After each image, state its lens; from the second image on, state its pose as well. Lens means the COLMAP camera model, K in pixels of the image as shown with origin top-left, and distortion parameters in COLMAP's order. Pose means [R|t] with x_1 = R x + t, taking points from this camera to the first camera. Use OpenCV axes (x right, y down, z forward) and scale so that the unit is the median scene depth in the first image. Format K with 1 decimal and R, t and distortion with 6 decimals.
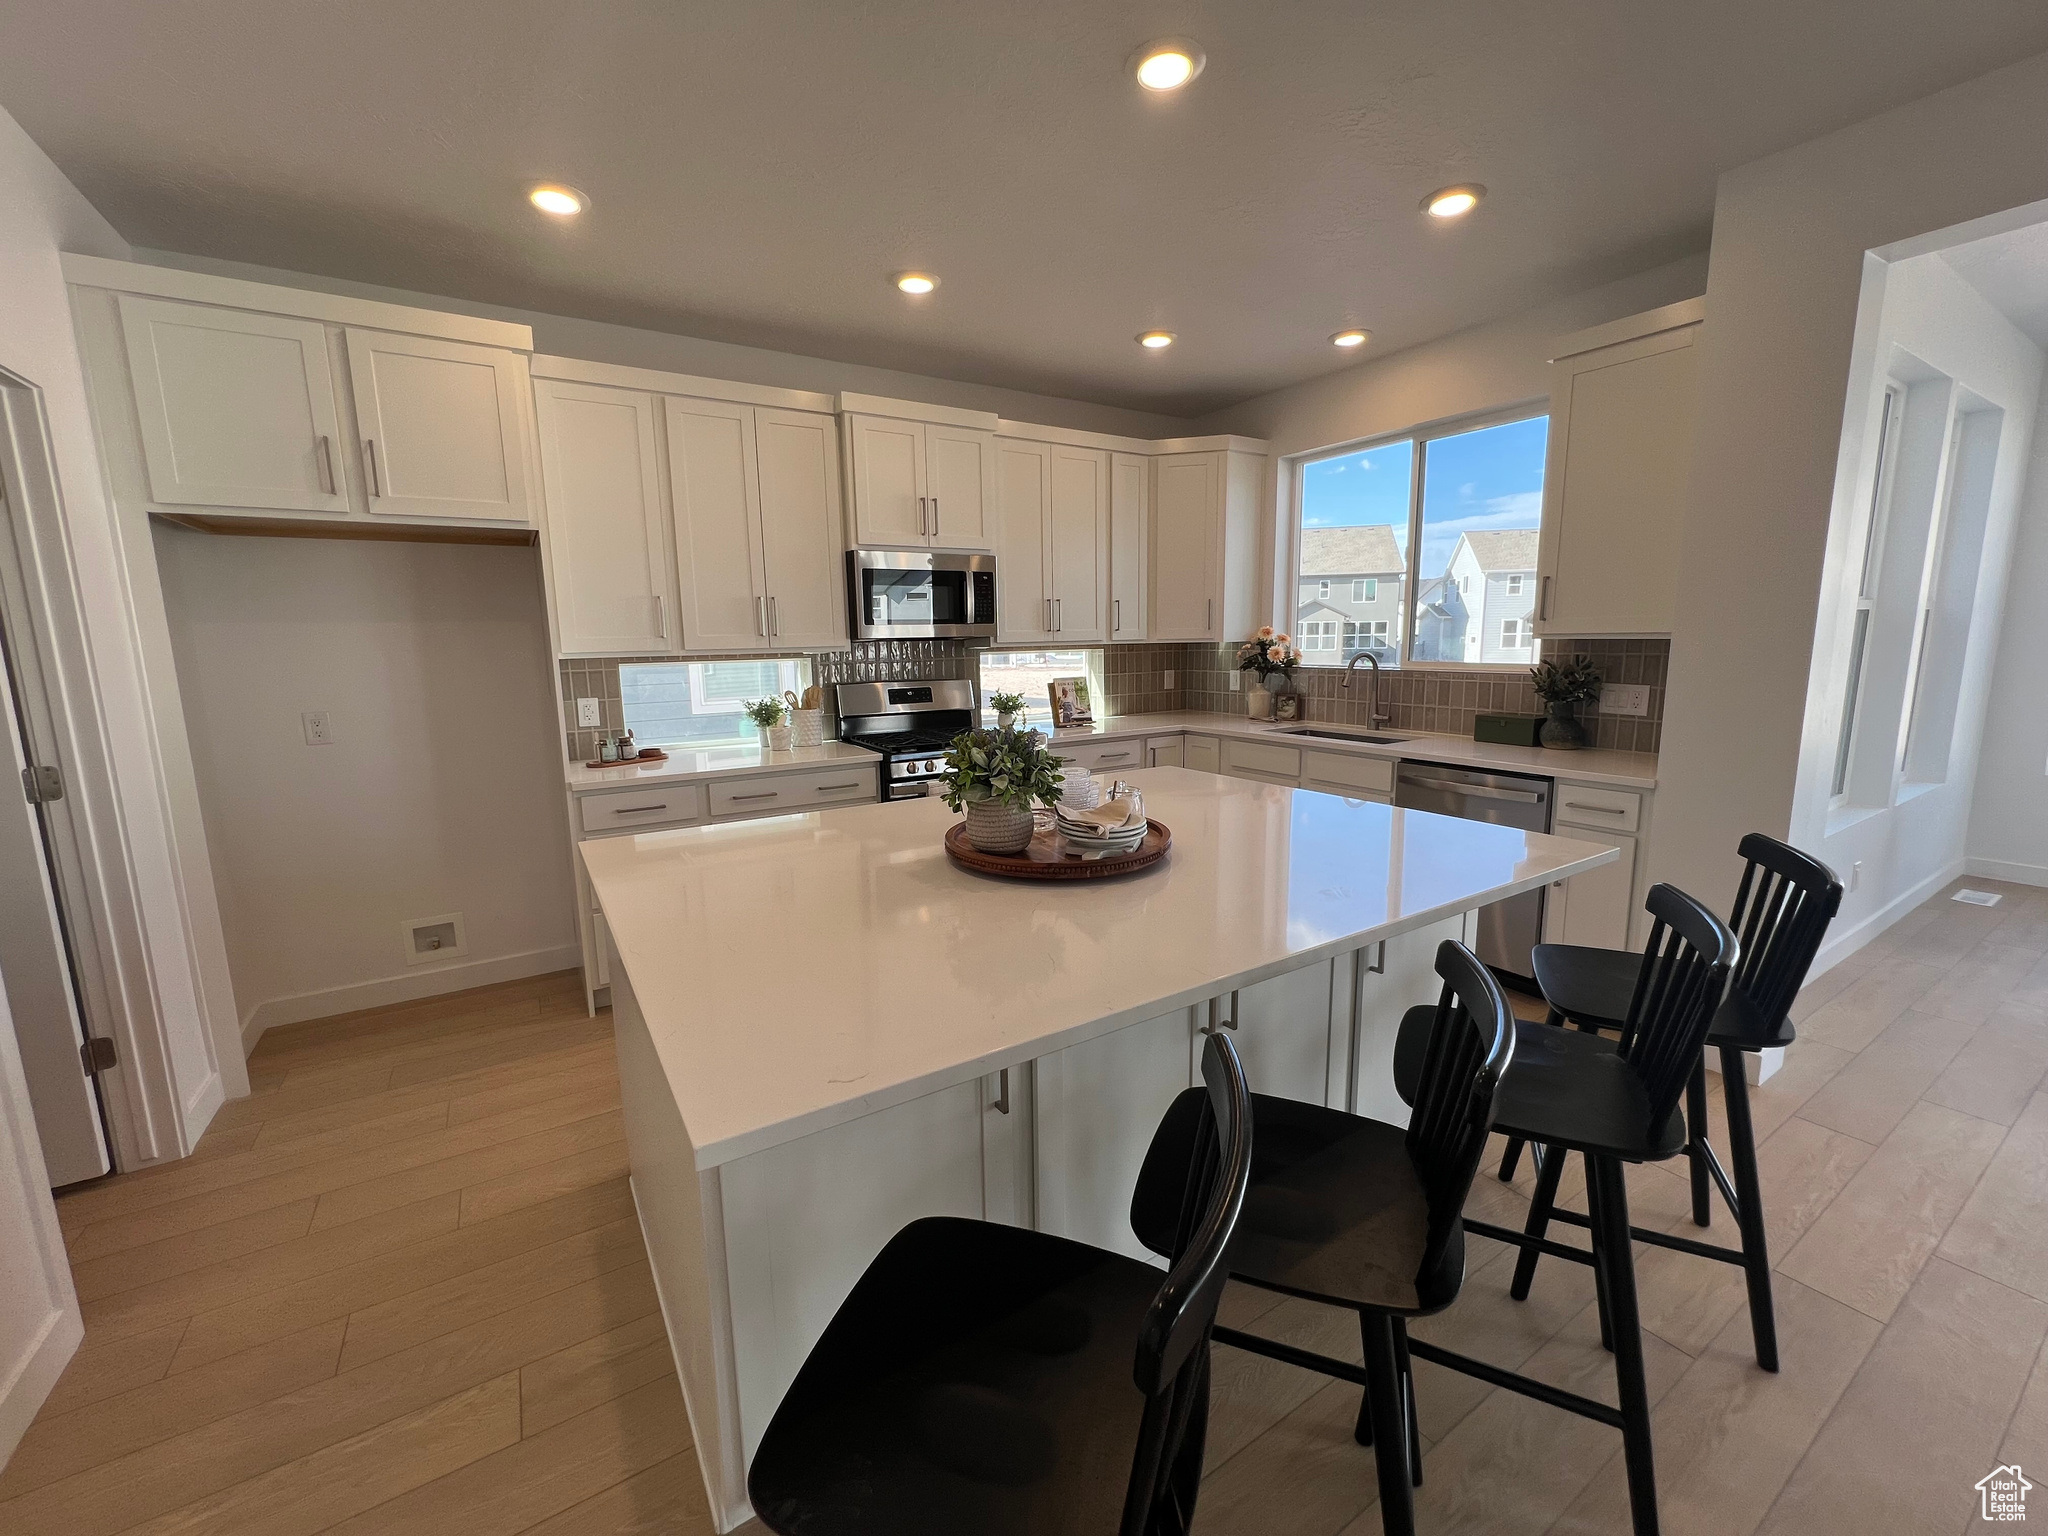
lens RADIAL K [[820.7, 0, 1023.4], [0, 820.7, 764.4], [0, 0, 1]] dist [-0.000692, -0.001080]
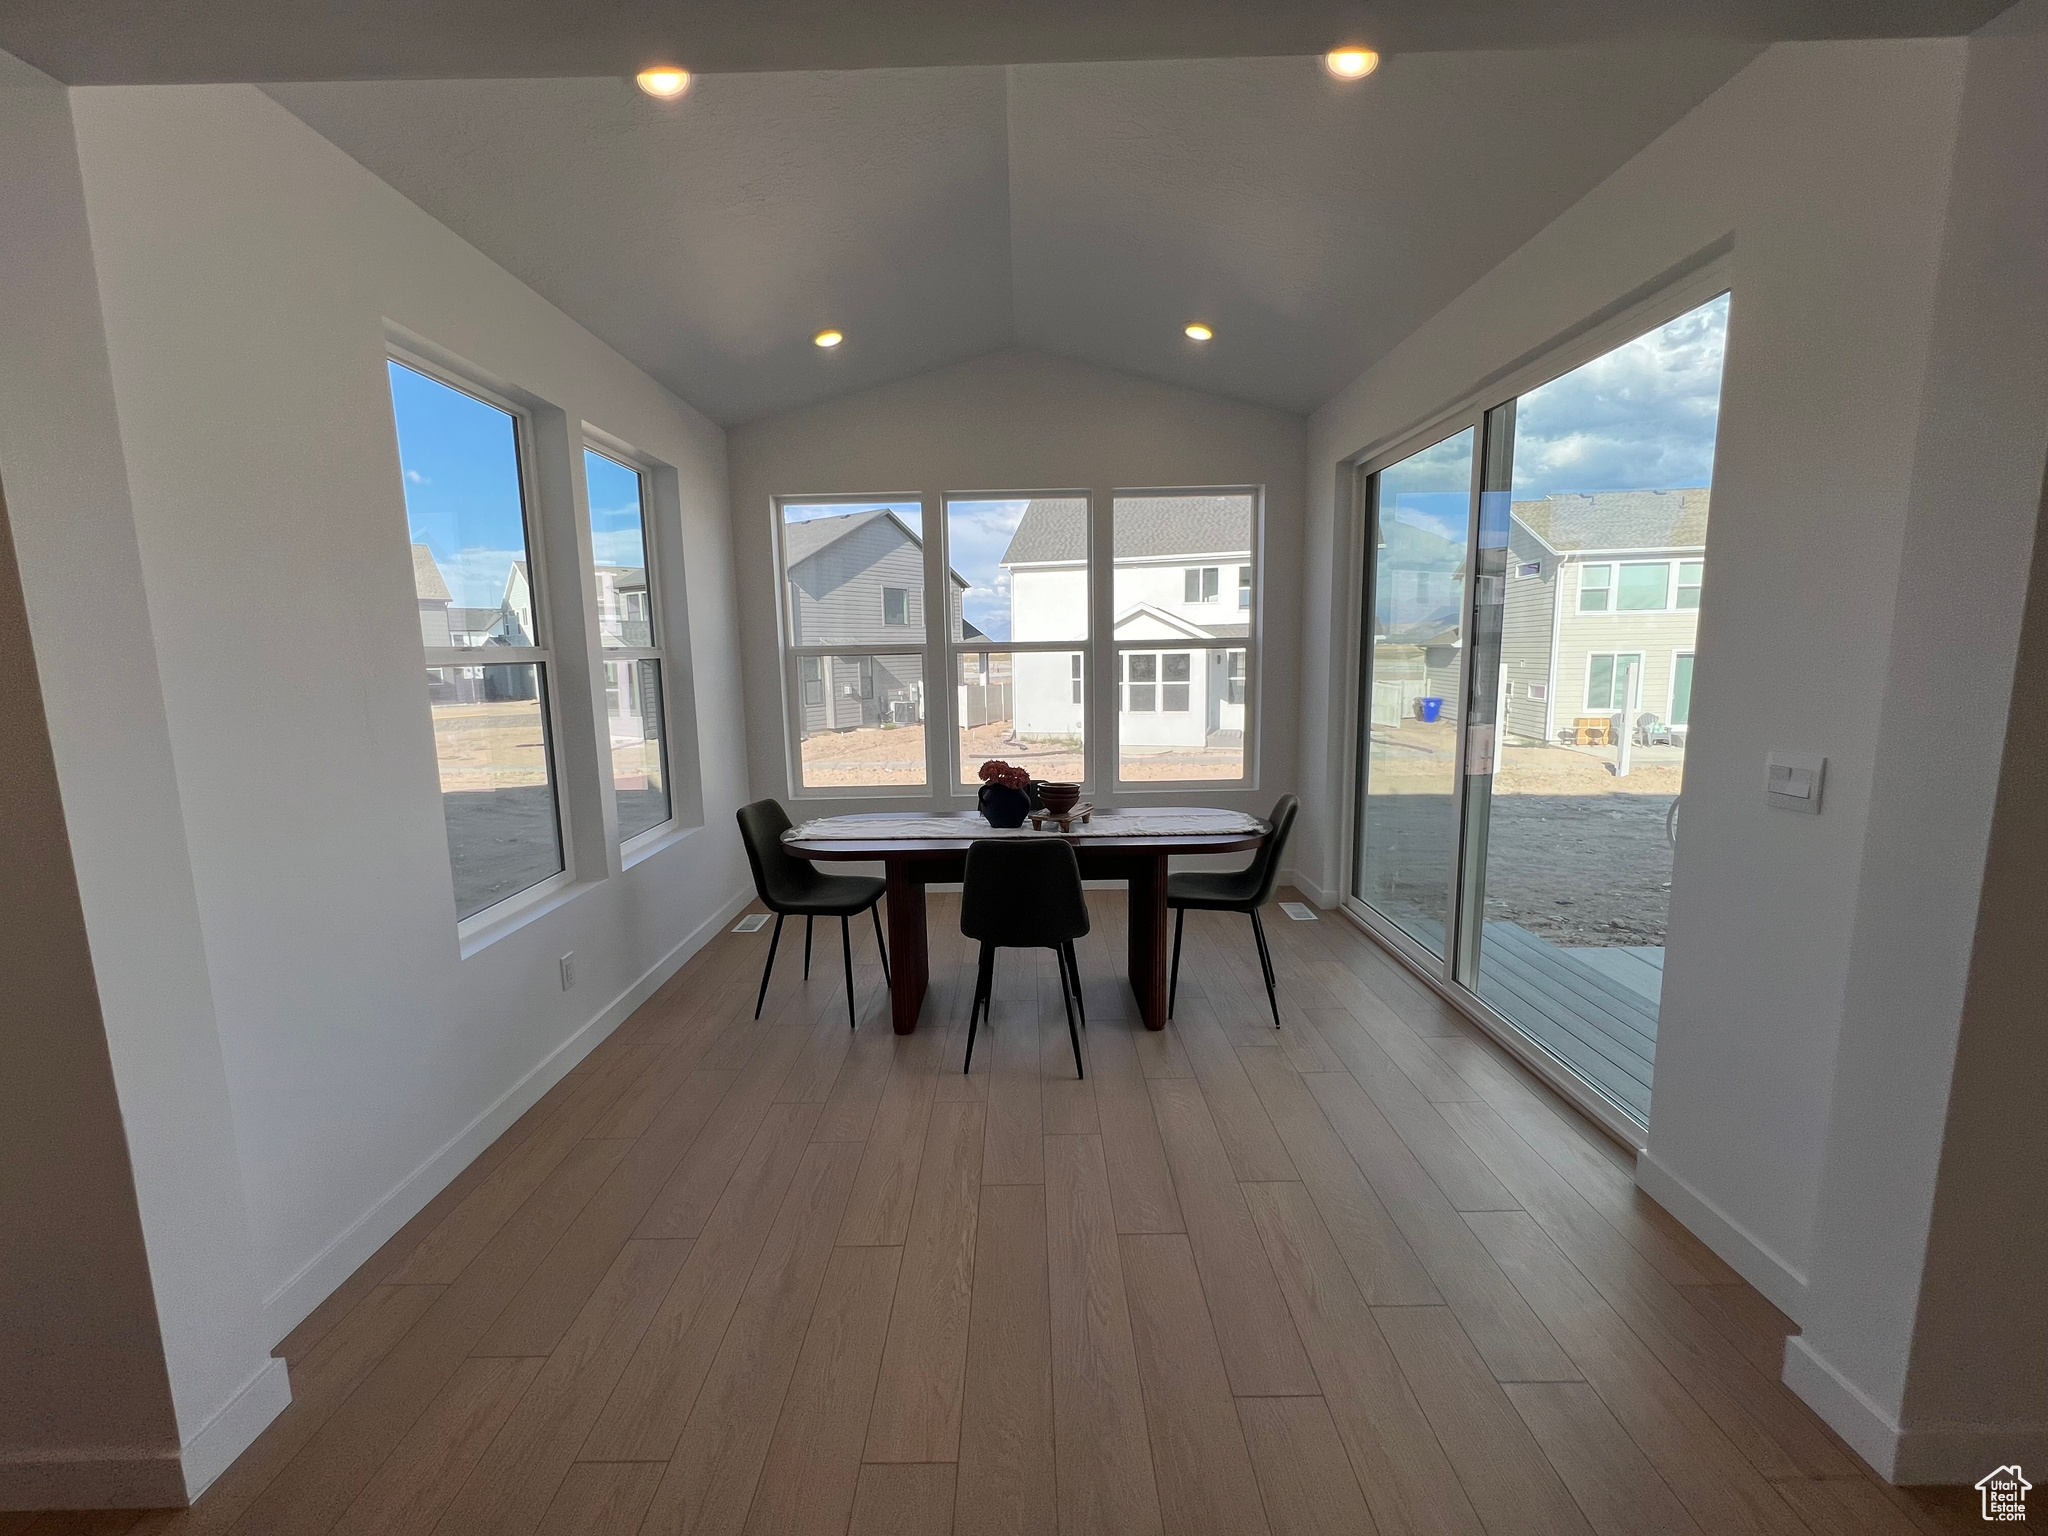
lens RADIAL K [[820.7, 0, 1025.5], [0, 820.7, 768.0], [0, 0, 1]] dist [-0.000692, -0.001080]
pose [[0.531408, -0.115514, 0.839203, 0.537192], [0.143630, 0.988602, 0.045128, -0.041516], [-0.834851, 0.096554, 0.541942, 0.102321]]
